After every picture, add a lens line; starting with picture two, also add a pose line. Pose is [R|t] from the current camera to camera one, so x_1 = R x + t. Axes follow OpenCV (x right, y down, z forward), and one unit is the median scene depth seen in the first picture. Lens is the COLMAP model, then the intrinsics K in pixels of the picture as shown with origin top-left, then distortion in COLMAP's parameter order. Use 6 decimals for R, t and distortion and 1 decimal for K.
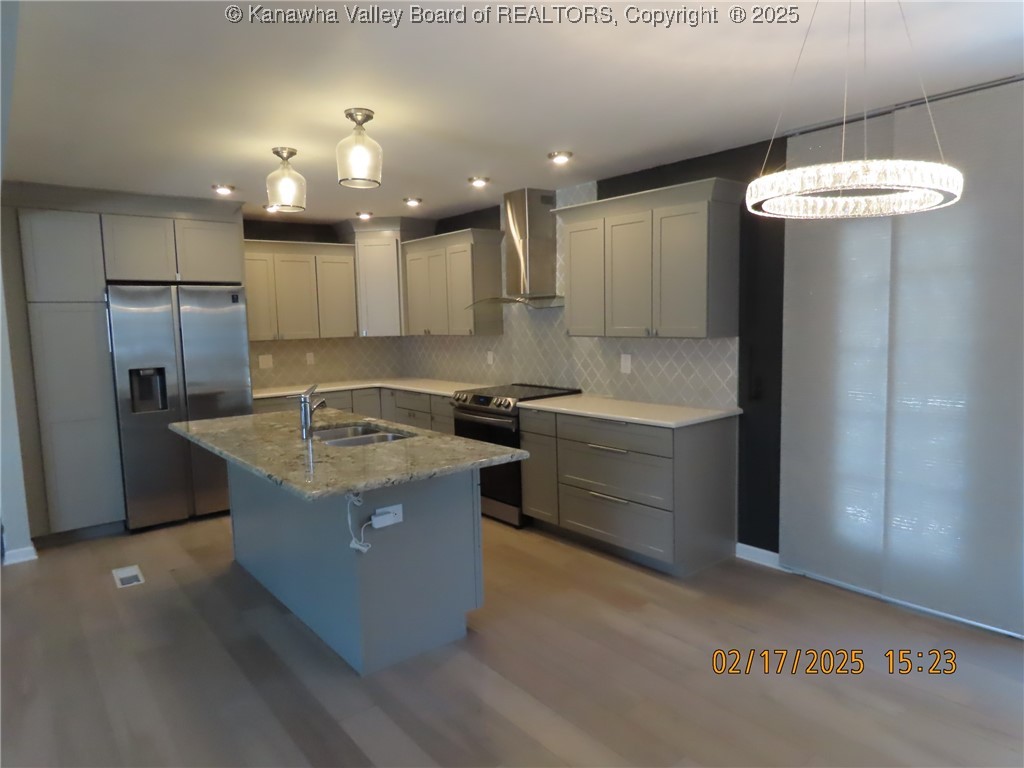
lens RADIAL K [[648.1, 0, 514.6], [0, 648.1, 384.3], [0, 0, 1]] dist [-0.001137, 0.006397]
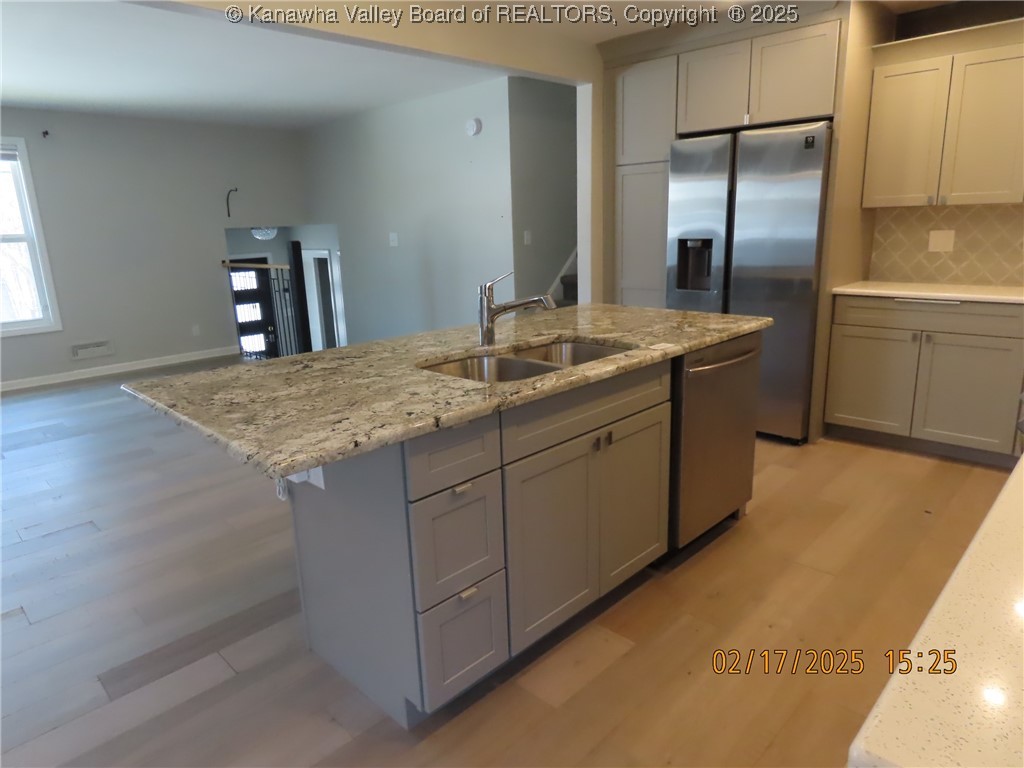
lens RADIAL K [[648.1, 0, 514.4], [0, 648.1, 379.5], [0, 0, 1]] dist [-0.001137, 0.006397]
pose [[0.107411, 0.264182, -0.958473, 0.272158], [-0.072255, 0.963575, 0.257492, -0.048692], [0.991586, 0.041597, 0.122587, 0.664429]]
